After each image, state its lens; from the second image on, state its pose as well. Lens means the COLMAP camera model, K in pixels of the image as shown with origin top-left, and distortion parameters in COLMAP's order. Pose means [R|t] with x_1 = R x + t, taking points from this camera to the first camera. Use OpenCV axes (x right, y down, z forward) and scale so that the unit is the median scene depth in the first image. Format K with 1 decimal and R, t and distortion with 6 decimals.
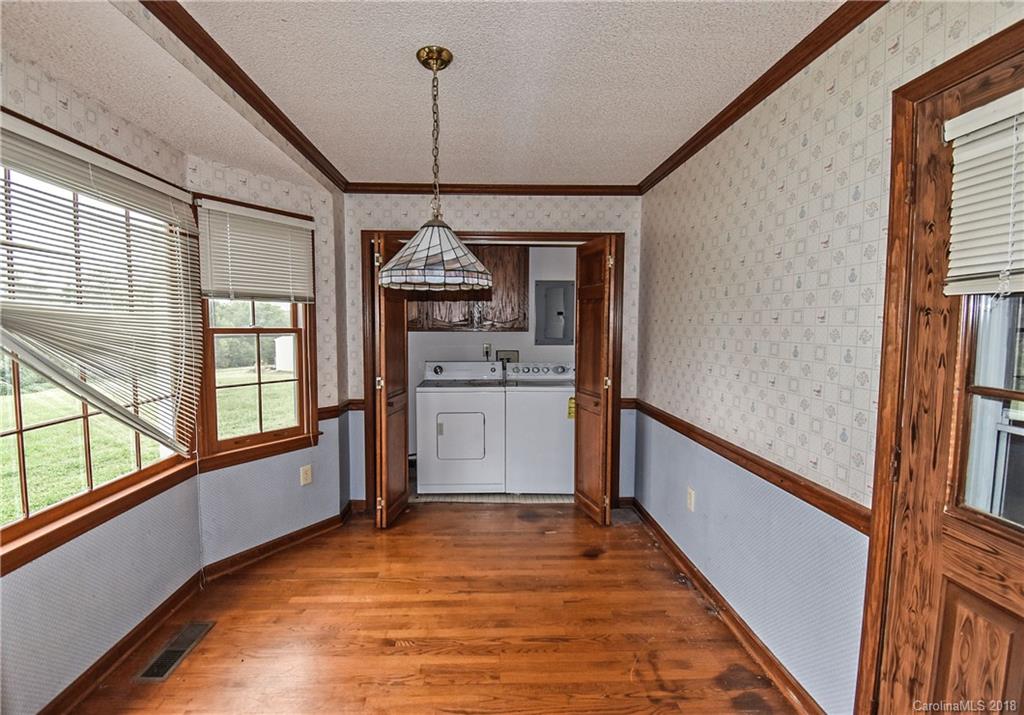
lens RADIAL K [[470.7, 0, 497.2], [0, 470.7, 361.8], [0, 0, 1]] dist [-0.019266, -0.002169]
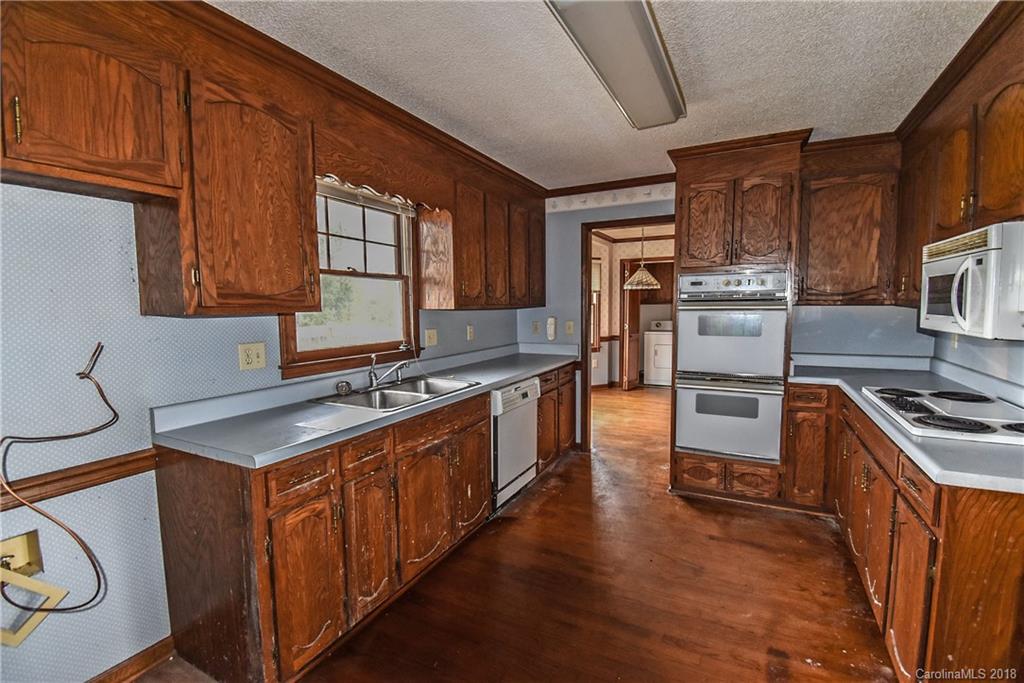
lens RADIAL K [[461.1, 0, 507.8], [0, 461.1, 344.5], [0, 0, 1]] dist [0.006704, -0.017543]
pose [[0.869389, 0.024621, -0.493514, 0.405183], [-0.023525, 0.999688, 0.008432, 0.140051], [0.493567, 0.004279, 0.869697, -1.401020]]
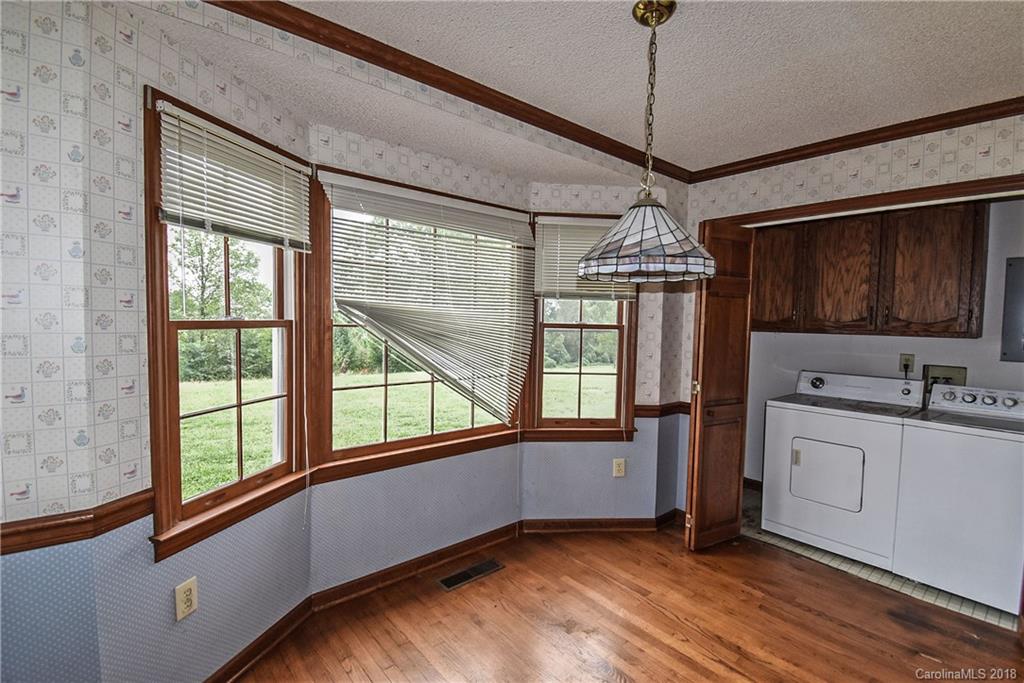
lens RADIAL K [[461.1, 0, 508.0], [0, 461.1, 345.1], [0, 0, 1]] dist [0.006704, -0.017543]
pose [[0.618794, 0.052284, -0.783812, 0.231143], [-0.077799, 0.996956, 0.005081, -0.013371], [0.781691, 0.057836, 0.620978, 0.176208]]
